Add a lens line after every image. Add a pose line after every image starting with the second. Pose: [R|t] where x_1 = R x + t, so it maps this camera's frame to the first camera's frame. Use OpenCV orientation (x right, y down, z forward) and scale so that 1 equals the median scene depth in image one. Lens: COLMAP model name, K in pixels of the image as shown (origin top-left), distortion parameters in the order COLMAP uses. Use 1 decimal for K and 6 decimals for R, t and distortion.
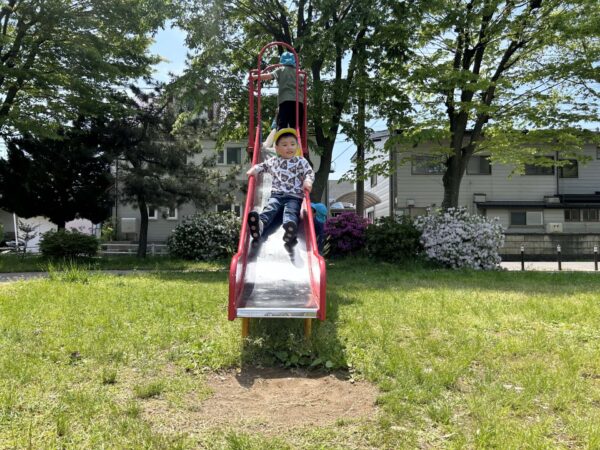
lens RADIAL K [[448.0, 0, 300.0], [0, 448.0, 225.0], [0, 0, 1]] dist [0.050419, -0.054240]
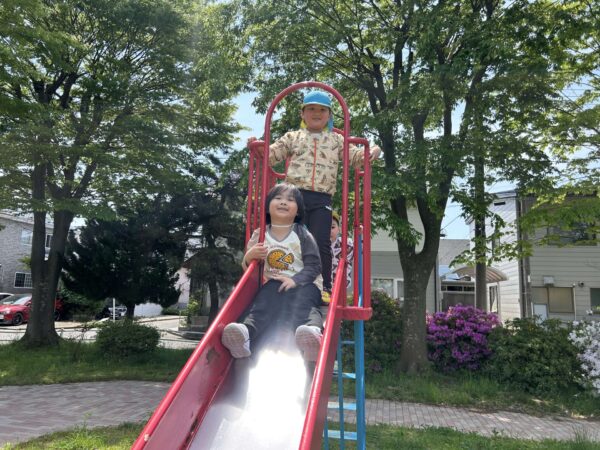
lens RADIAL K [[448.0, 0, 300.0], [0, 448.0, 225.0], [0, 0, 1]] dist [0.050419, -0.054240]
pose [[0.971309, -0.008888, -0.237654, 0.019840], [-0.020477, 0.992465, -0.120808, -0.067015], [0.236936, 0.122208, 0.963808, 0.192296]]
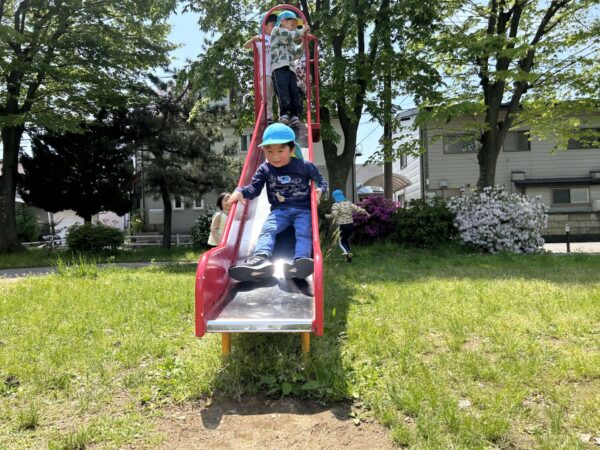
lens RADIAL K [[450.4, 0, 294.0], [0, 450.4, 224.3], [0, 0, 1]] dist [0.017696, -0.008300]
pose [[0.996318, -0.029259, -0.080585, 0.010409], [0.031503, 0.999147, 0.026716, 0.000791], [0.079734, -0.029156, 0.996390, 0.034934]]
